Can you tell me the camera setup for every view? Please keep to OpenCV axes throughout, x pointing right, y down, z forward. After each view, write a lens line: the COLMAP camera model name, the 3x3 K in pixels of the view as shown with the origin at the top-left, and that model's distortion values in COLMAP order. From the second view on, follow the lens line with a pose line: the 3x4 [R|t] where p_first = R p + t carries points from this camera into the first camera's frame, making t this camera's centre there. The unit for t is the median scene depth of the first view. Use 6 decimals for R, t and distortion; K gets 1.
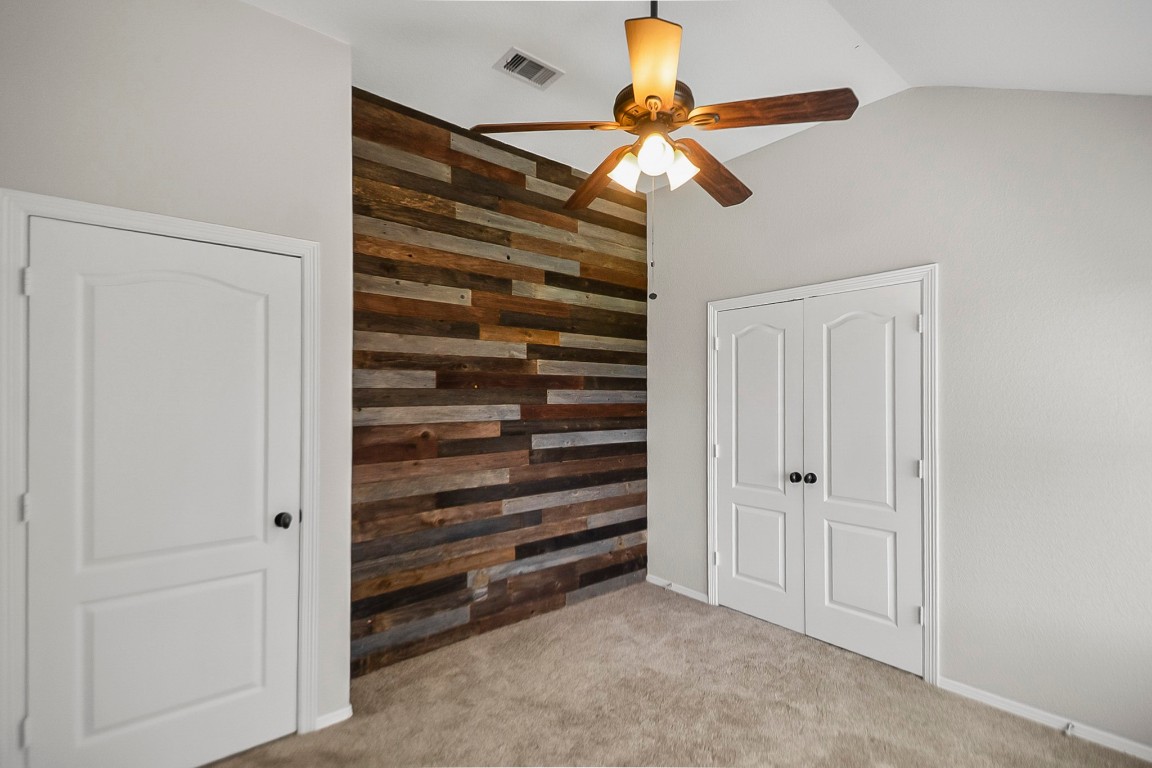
lens RADIAL K [[504.1, 0, 578.7], [0, 504.1, 395.3], [0, 0, 1]] dist [0.018373, -0.009146]
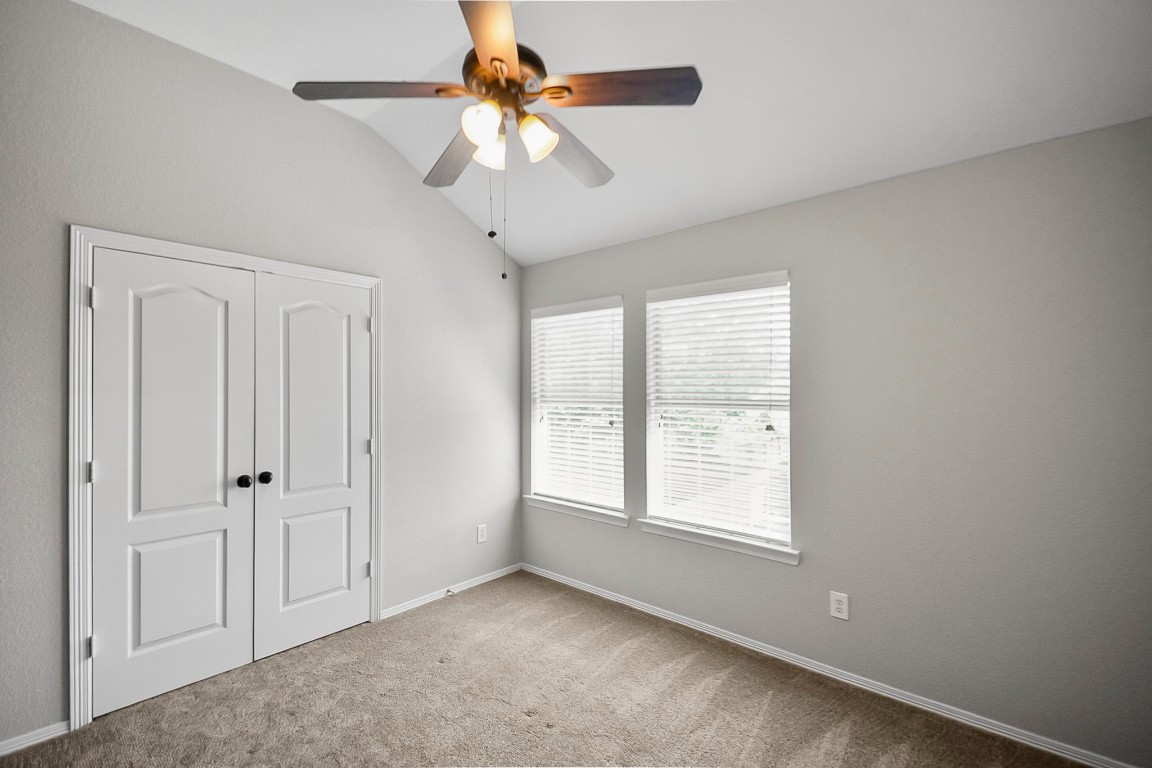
lens RADIAL K [[504.1, 0, 578.2], [0, 504.1, 385.3], [0, 0, 1]] dist [0.018373, -0.009146]
pose [[-0.142298, 0.009167, 0.989781, -0.507449], [-0.010594, 0.999886, -0.010784, 0.006824], [-0.989767, -0.012020, -0.142184, 0.603980]]
